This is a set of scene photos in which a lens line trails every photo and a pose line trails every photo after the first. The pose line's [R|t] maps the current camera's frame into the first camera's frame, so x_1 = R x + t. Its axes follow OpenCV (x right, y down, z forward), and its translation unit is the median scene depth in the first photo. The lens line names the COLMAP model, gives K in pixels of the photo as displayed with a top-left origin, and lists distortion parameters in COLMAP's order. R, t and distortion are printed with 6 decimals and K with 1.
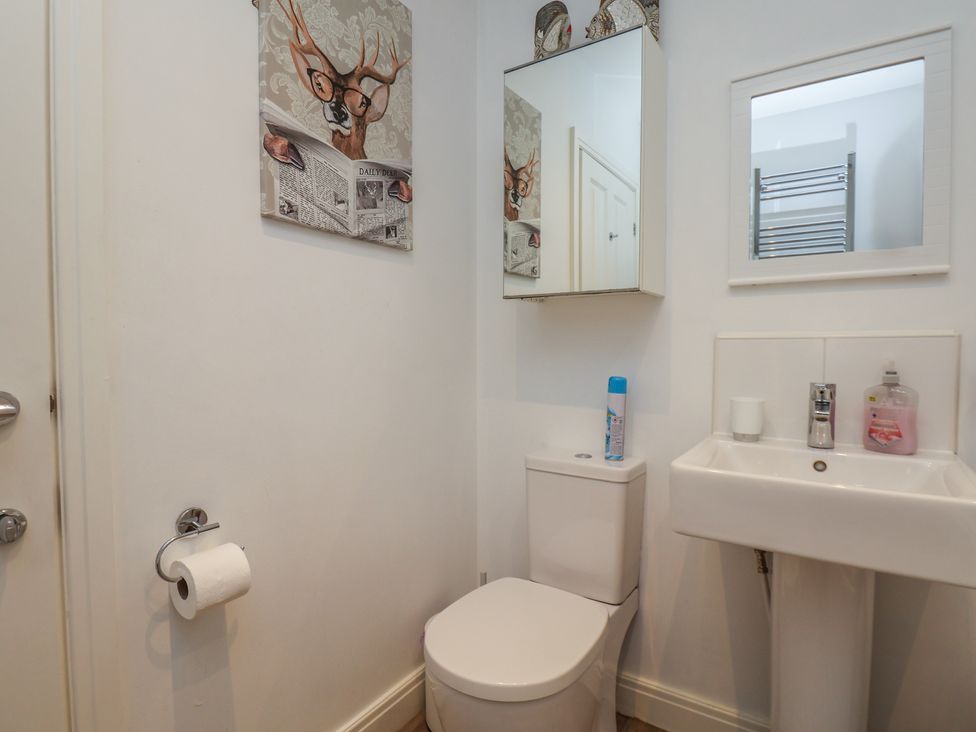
lens RADIAL K [[513.9, 0, 484.8], [0, 513.9, 367.3], [0, 0, 1]] dist [0.004180, -0.013831]
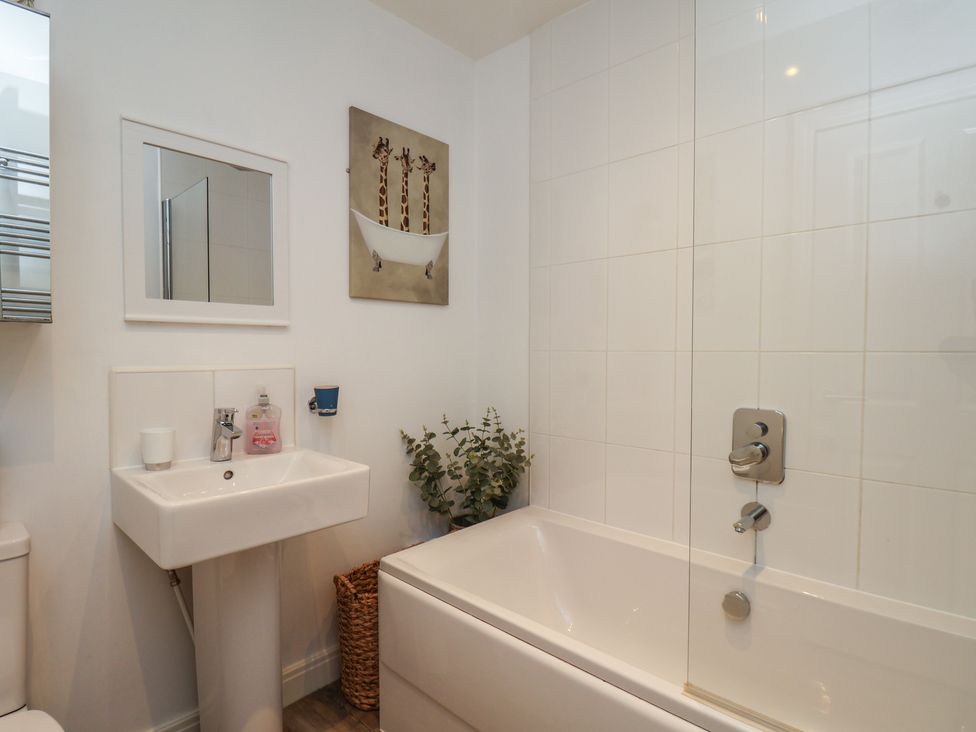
lens RADIAL K [[513.9, 0, 484.8], [0, 513.9, 367.3], [0, 0, 1]] dist [0.004180, -0.013831]
pose [[0.169355, -0.031559, 0.985050, -0.467176], [0.034021, 0.999079, 0.026159, -0.080991], [-0.984968, 0.029082, 0.170273, 0.166303]]
